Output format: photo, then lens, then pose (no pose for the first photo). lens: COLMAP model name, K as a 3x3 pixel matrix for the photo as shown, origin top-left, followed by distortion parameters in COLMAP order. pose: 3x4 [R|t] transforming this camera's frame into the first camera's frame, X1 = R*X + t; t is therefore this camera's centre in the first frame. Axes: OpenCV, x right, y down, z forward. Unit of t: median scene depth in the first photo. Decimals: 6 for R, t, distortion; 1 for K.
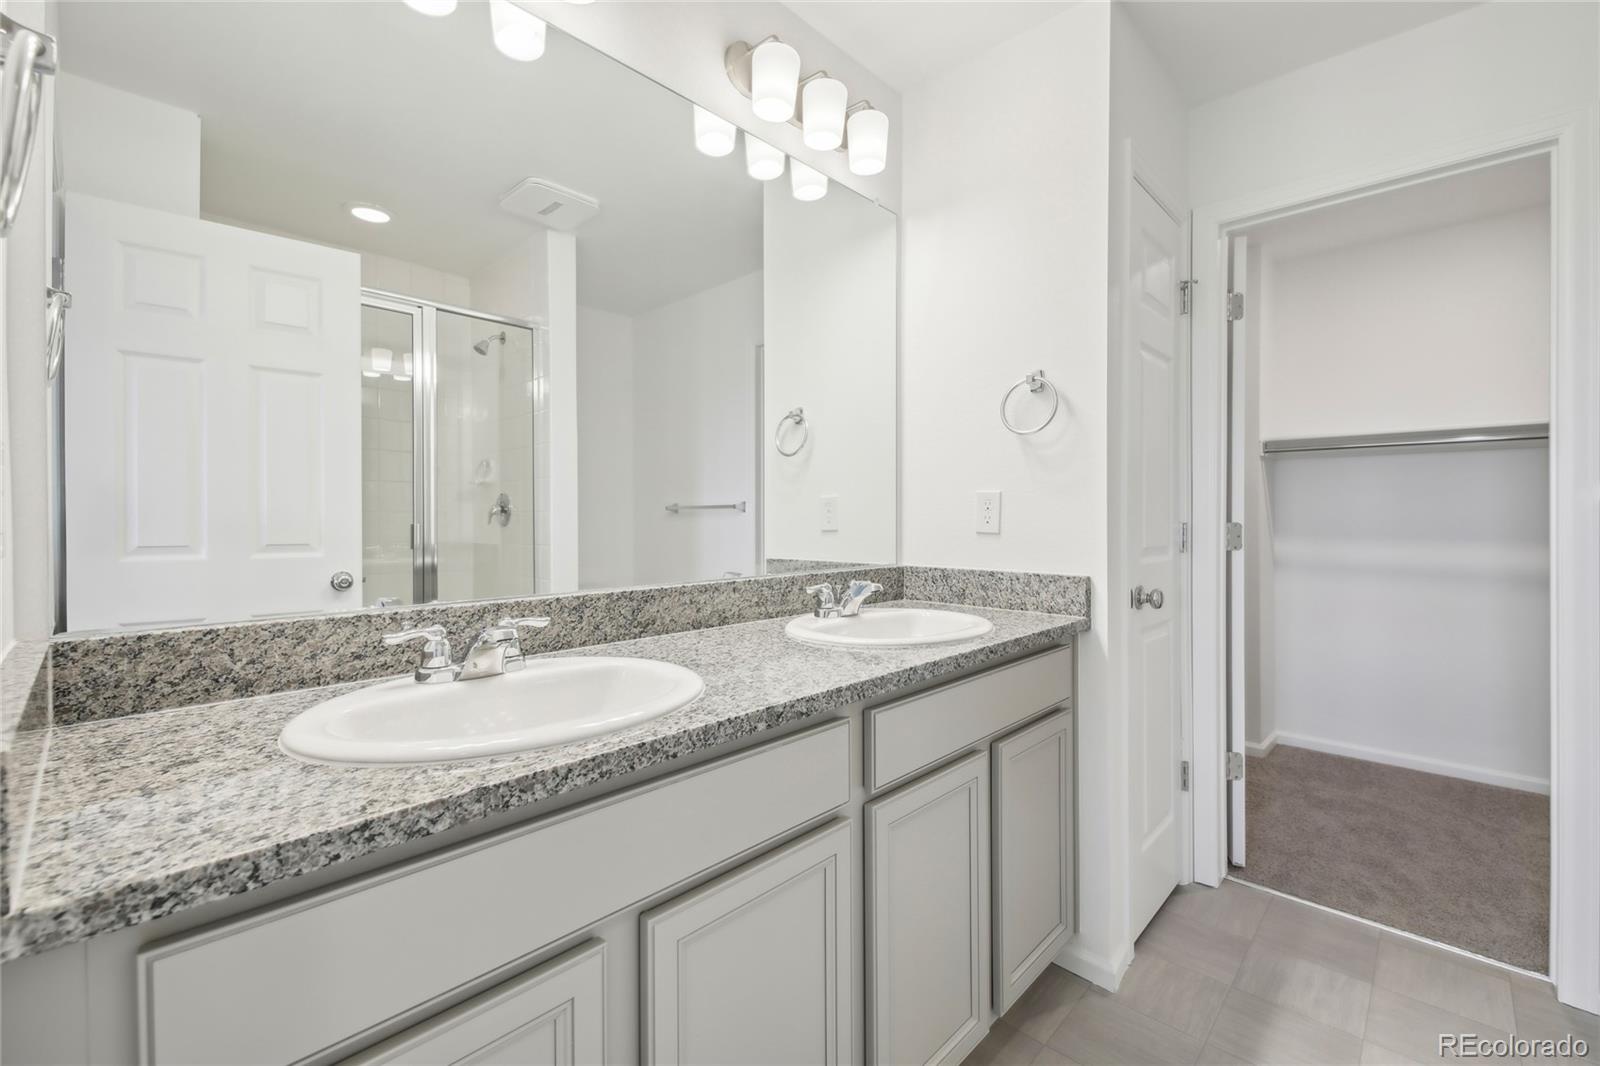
lens RADIAL K [[693.9, 0, 779.7], [0, 693.9, 515.3], [0, 0, 1]] dist [0.009285, -0.006250]
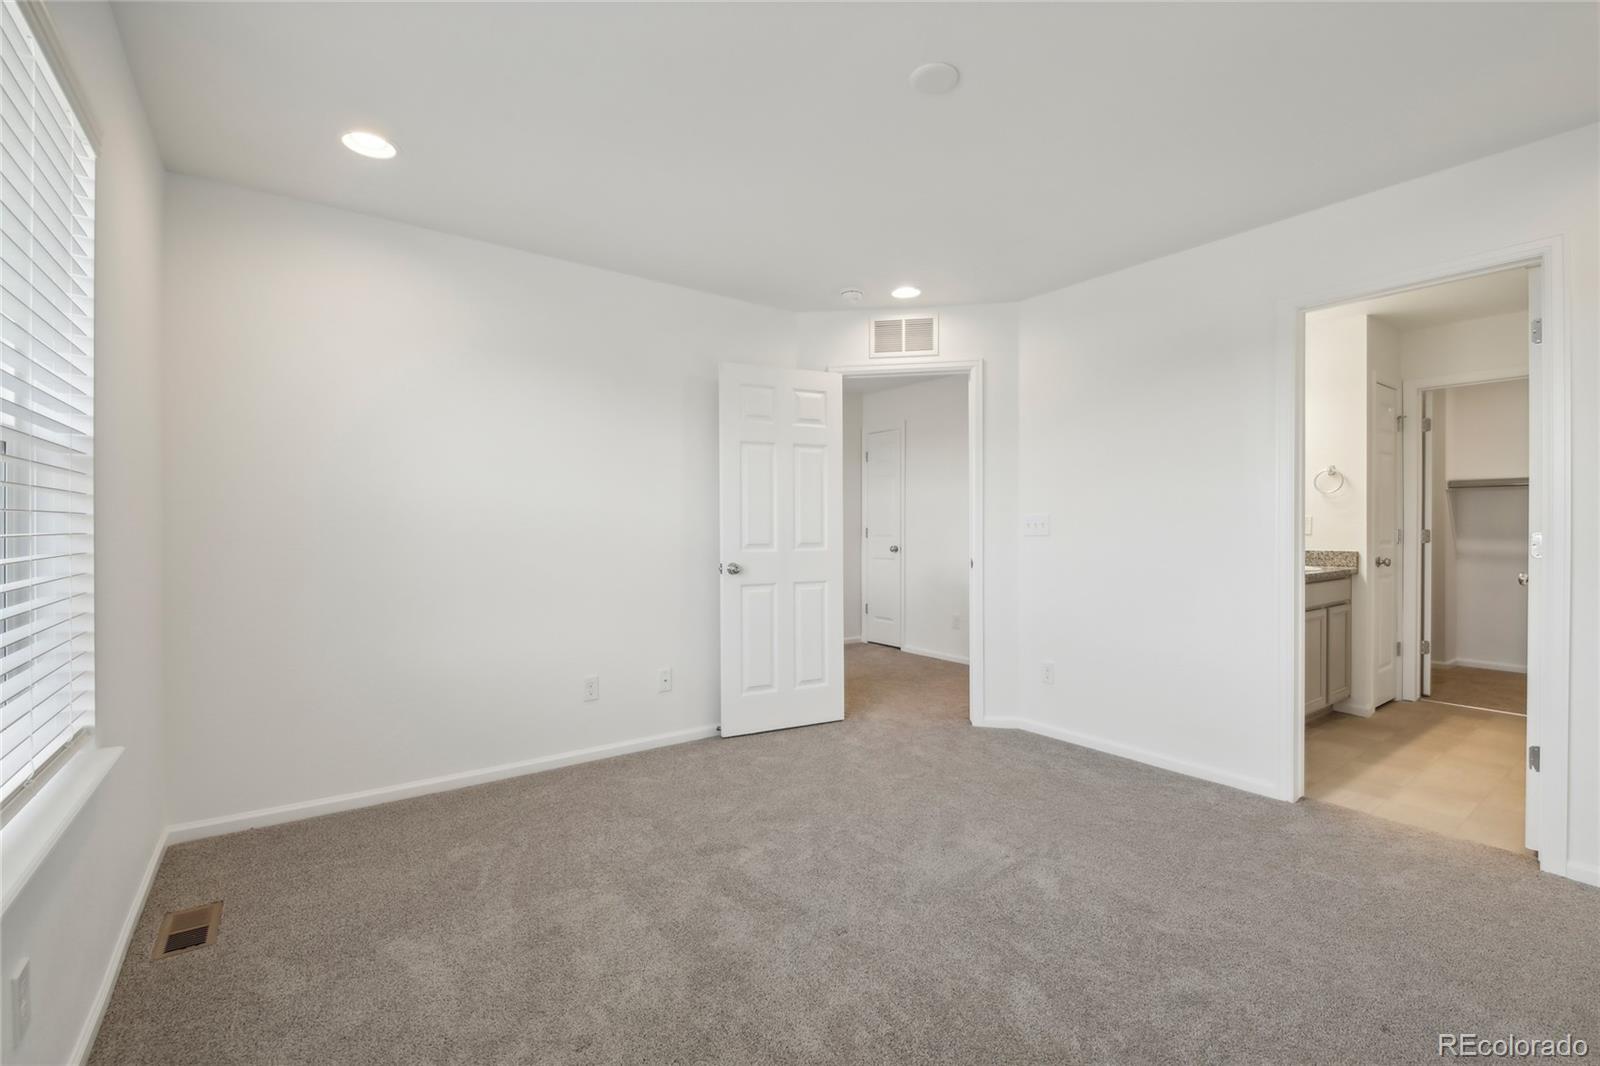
lens RADIAL K [[693.9, 0, 806.9], [0, 693.9, 530.4], [0, 0, 1]] dist [0.009285, -0.006250]
pose [[0.987411, -0.002157, -0.158159, -0.869557], [0.003723, 0.999947, 0.009608, -0.014533], [0.158129, -0.010076, 0.987367, -1.389259]]
